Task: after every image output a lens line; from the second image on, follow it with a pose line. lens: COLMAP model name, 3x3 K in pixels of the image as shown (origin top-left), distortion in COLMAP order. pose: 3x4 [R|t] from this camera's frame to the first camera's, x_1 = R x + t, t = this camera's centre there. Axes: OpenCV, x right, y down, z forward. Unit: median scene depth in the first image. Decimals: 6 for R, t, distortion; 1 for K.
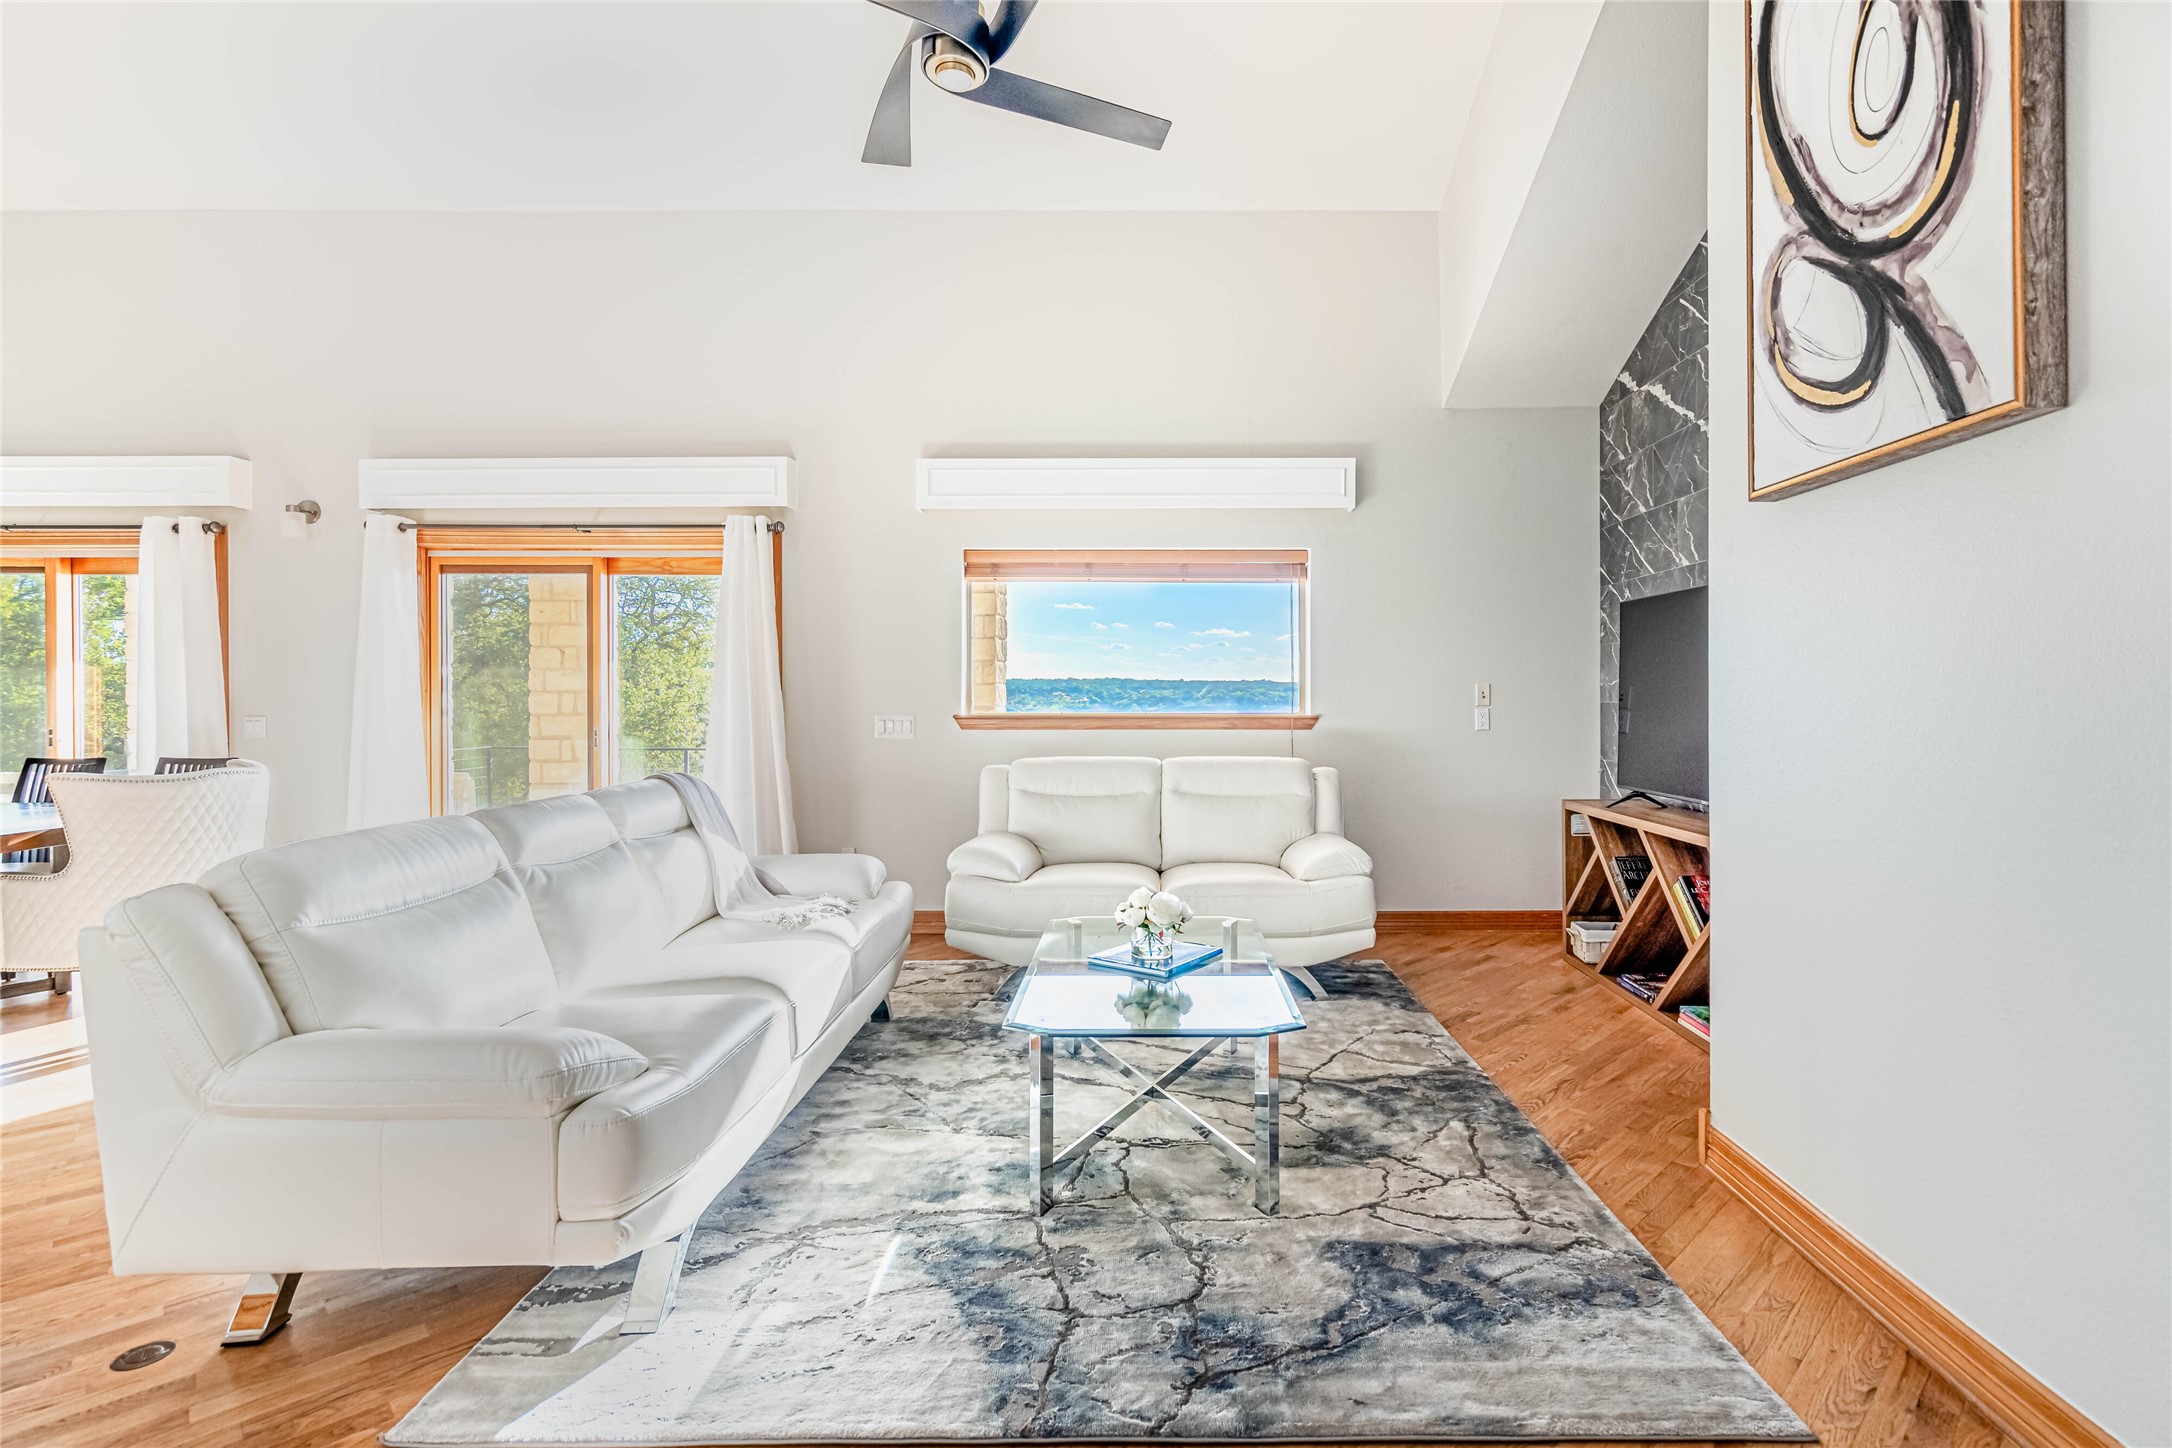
lens RADIAL K [[1001.8, 0, 1162.3], [0, 1001.8, 695.0], [0, 0, 1]] dist [-0.002997, 0.000435]
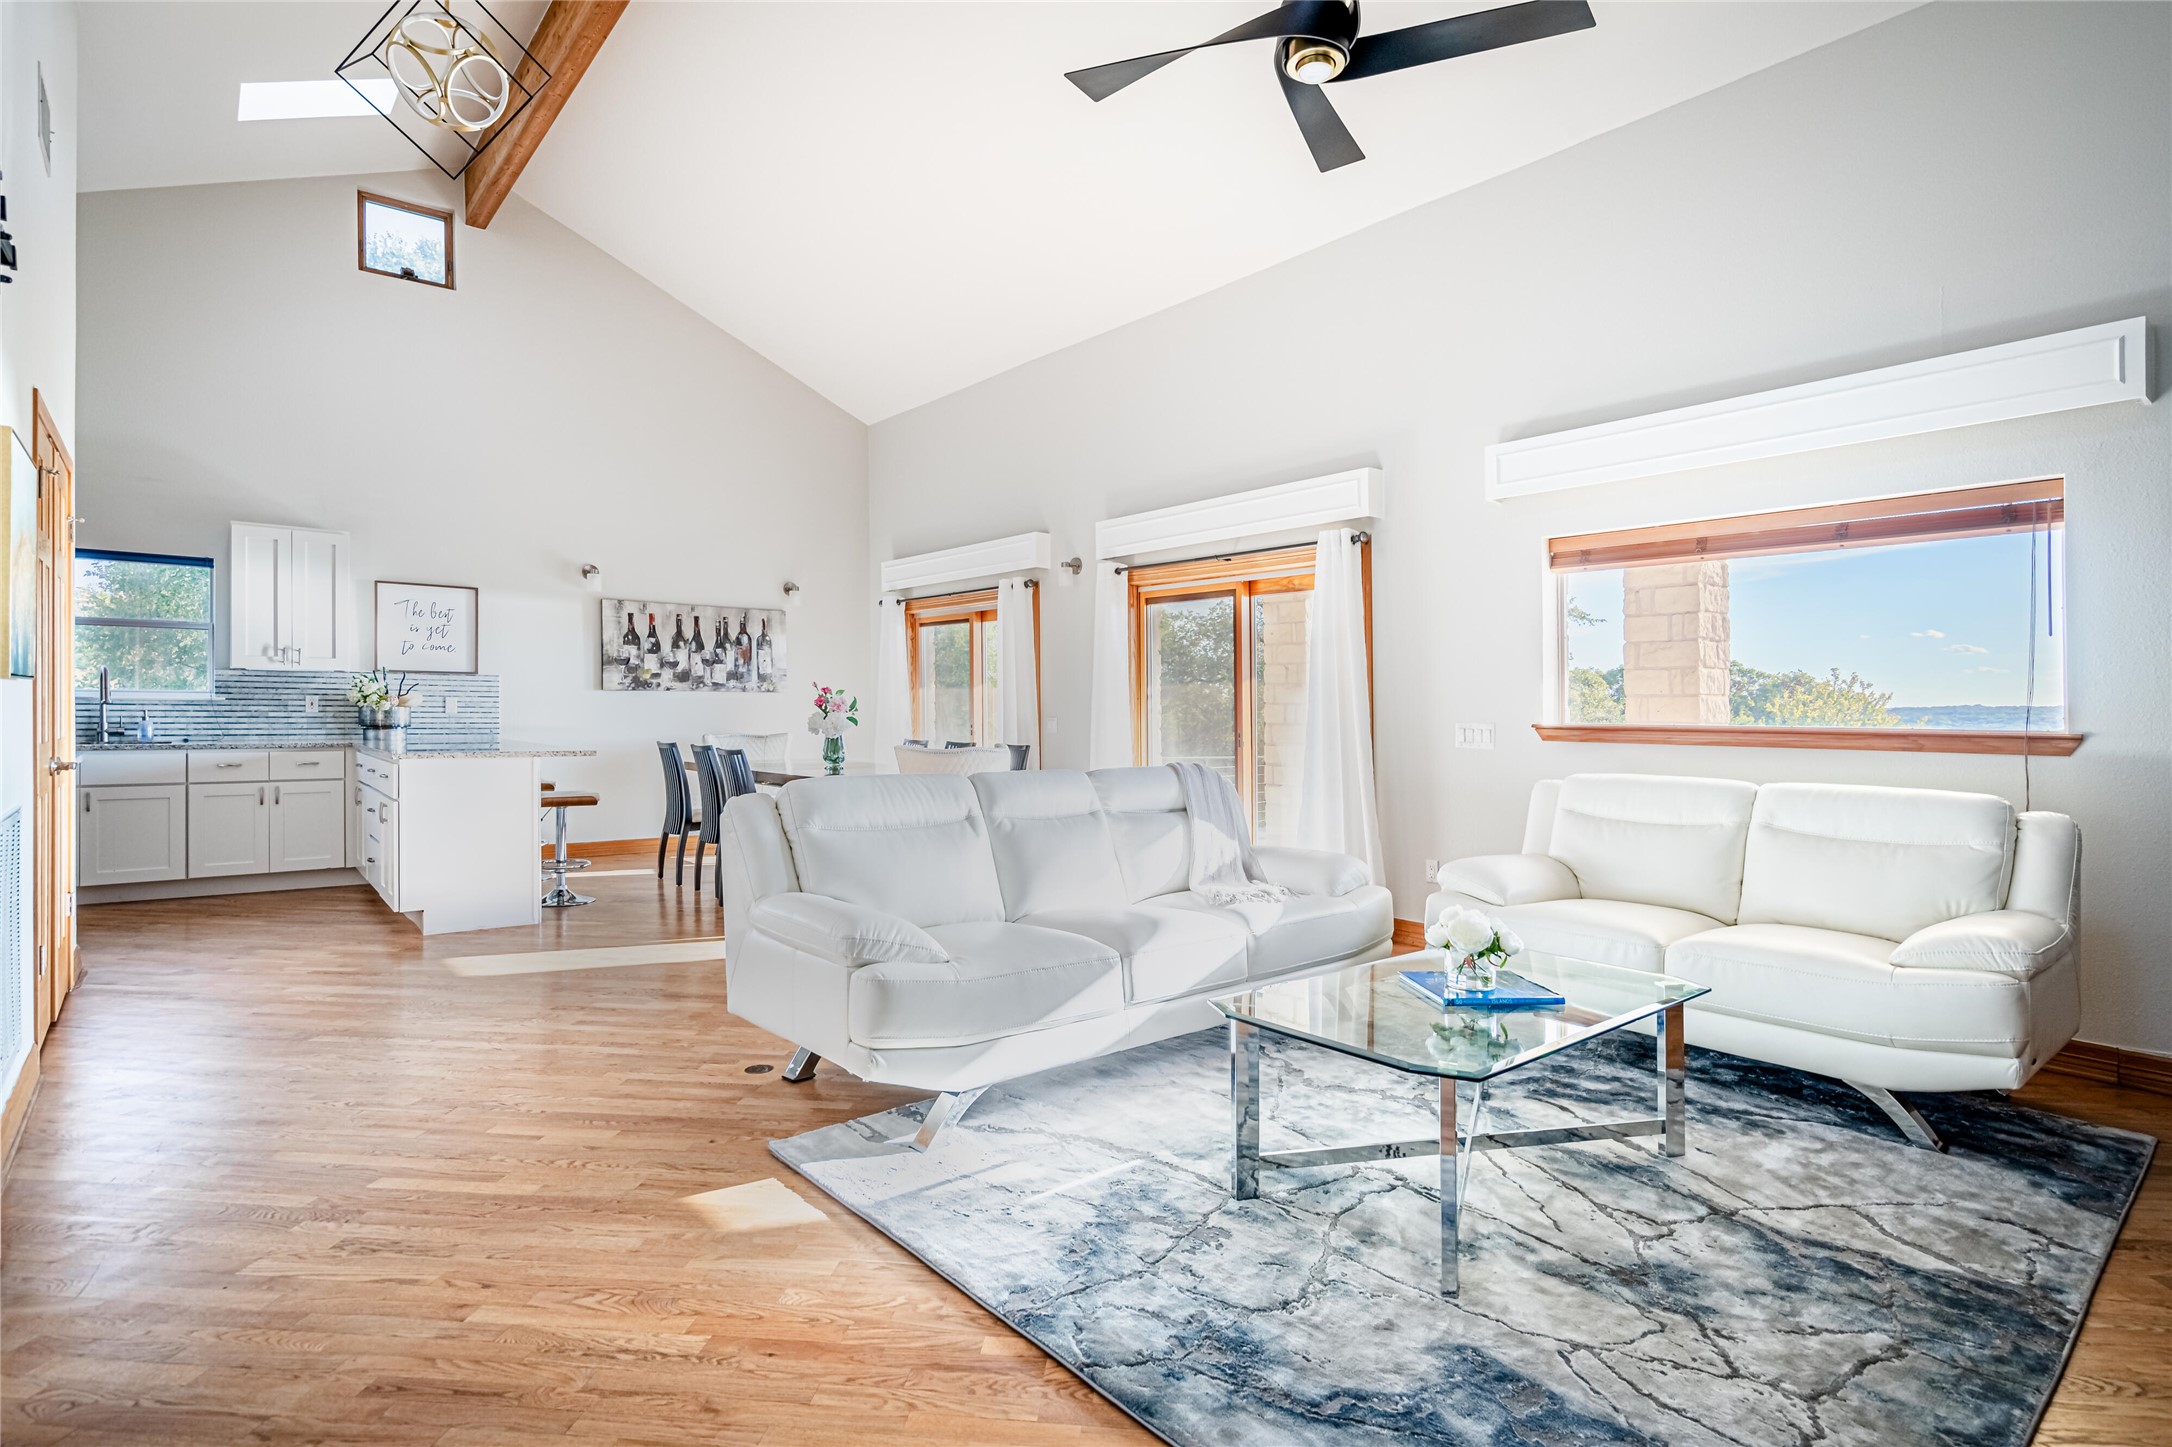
lens RADIAL K [[1059.9, 0, 1092.6], [0, 1059.9, 709.9], [0, 0, 1]] dist [0.000328, 0.000522]
pose [[0.654395, 0.007190, -0.756119, 0.365817], [-0.013616, 0.999905, -0.002276, 0.021498], [0.756030, 0.011785, 0.654430, 0.119145]]
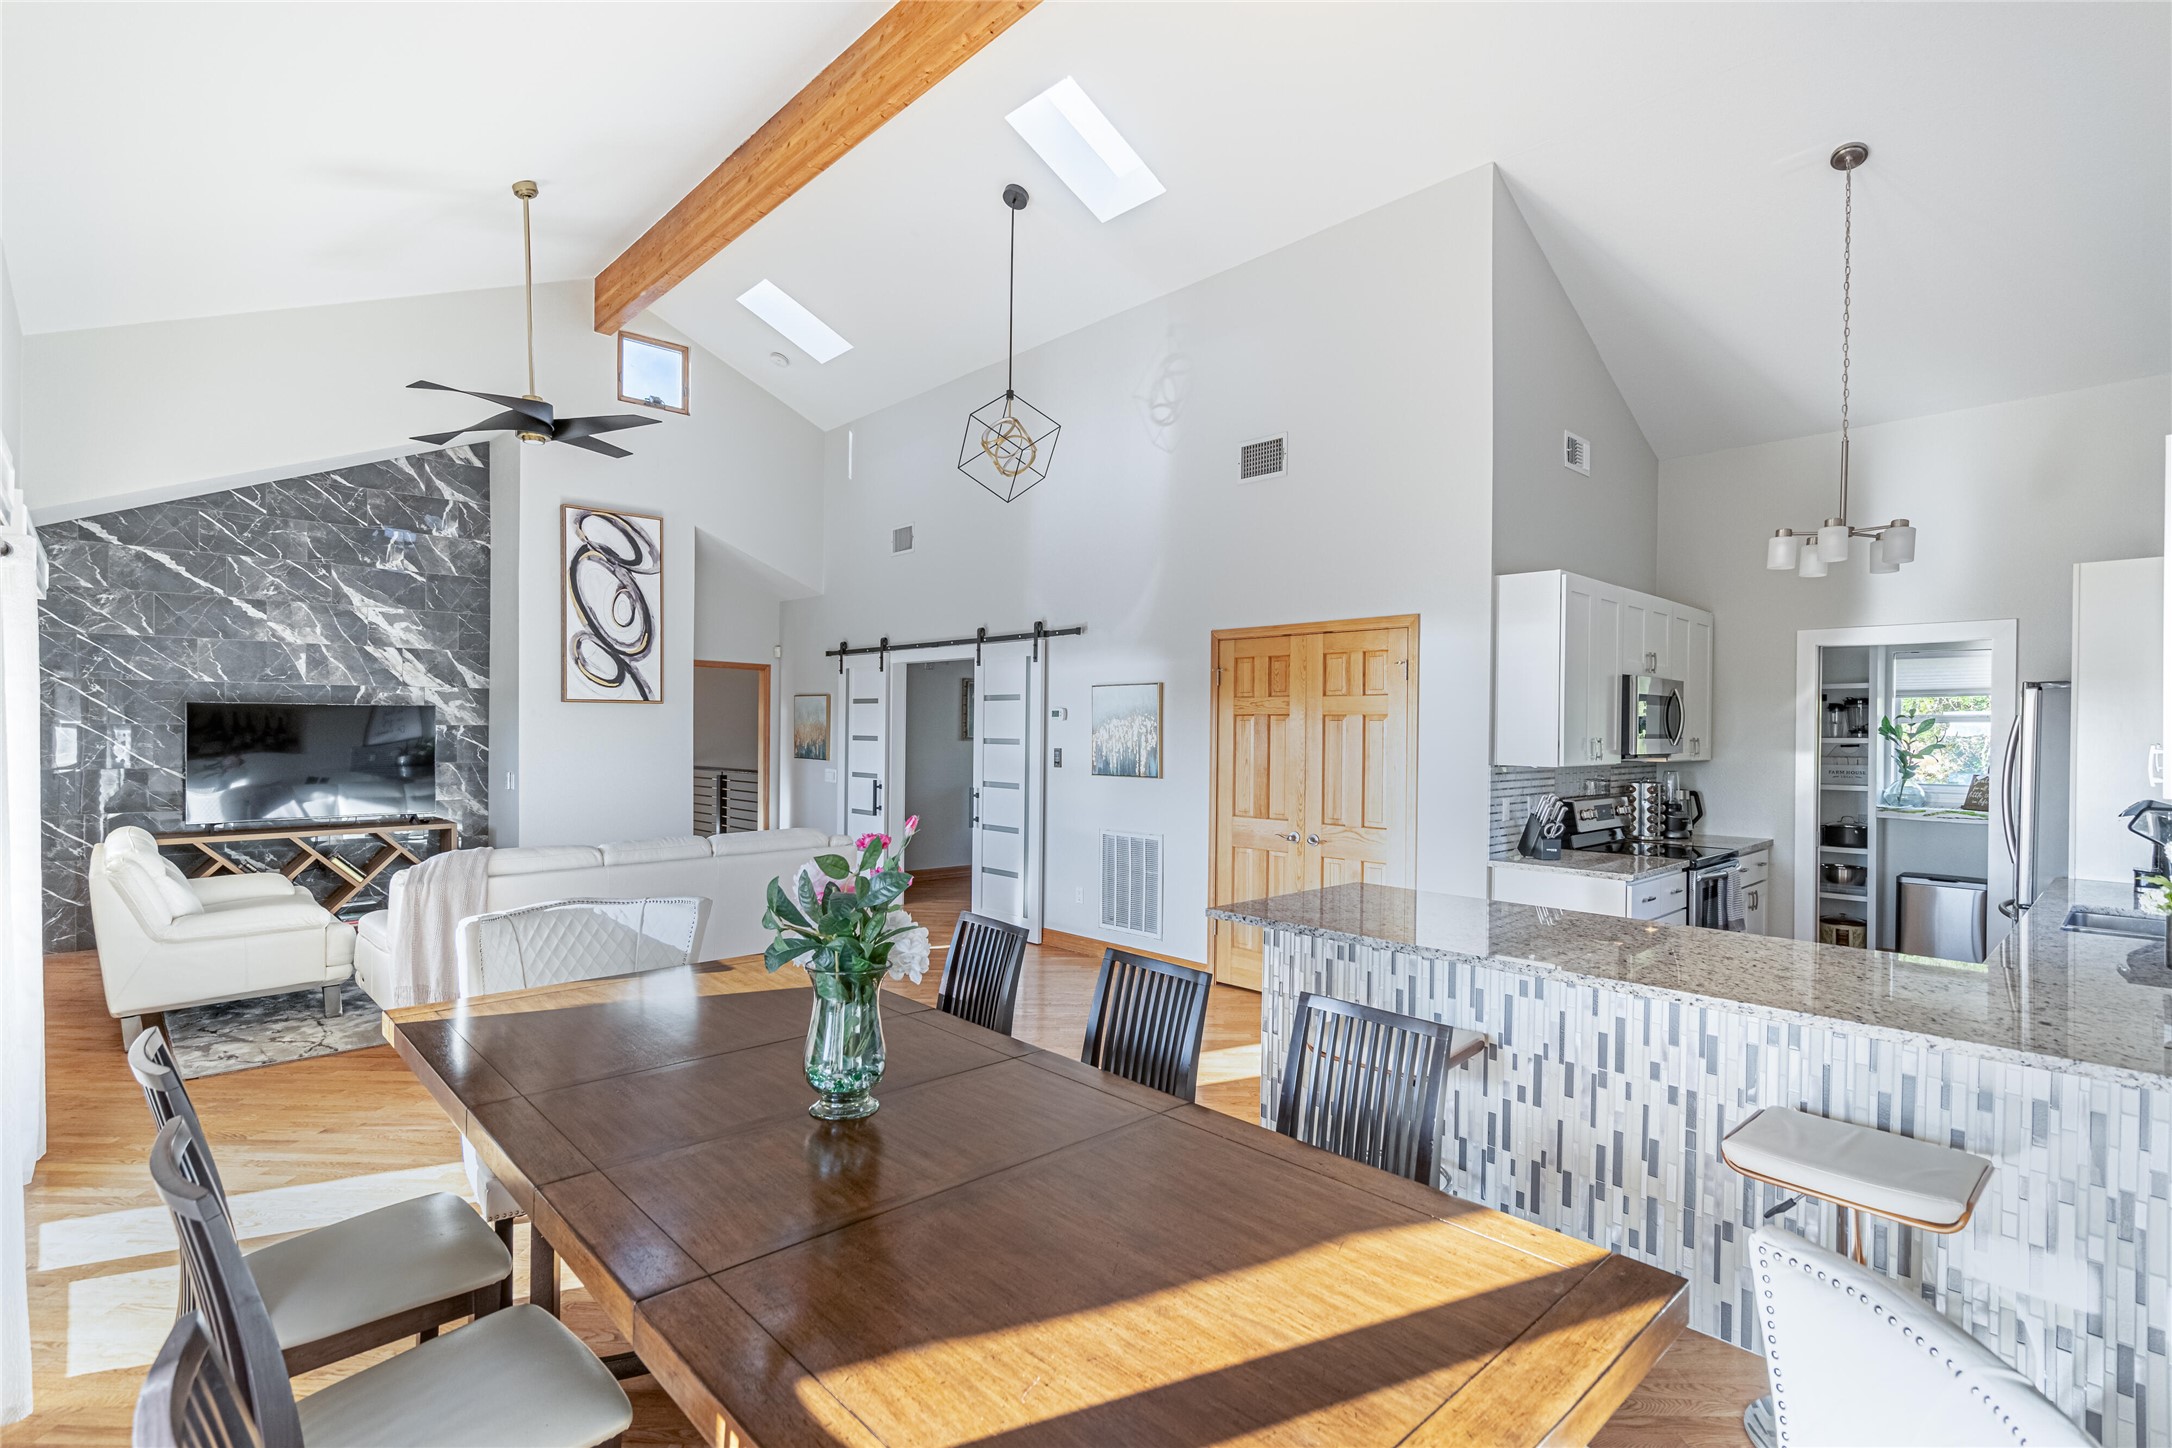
lens RADIAL K [[1001.8, 0, 1093.4], [0, 1001.8, 727.0], [0, 0, 1]] dist [-0.002997, 0.000435]
pose [[-0.699196, 0.002374, 0.714926, -1.372770], [-0.001957, 0.999984, -0.005234, -0.043650], [-0.714927, -0.005058, -0.699181, 0.942660]]
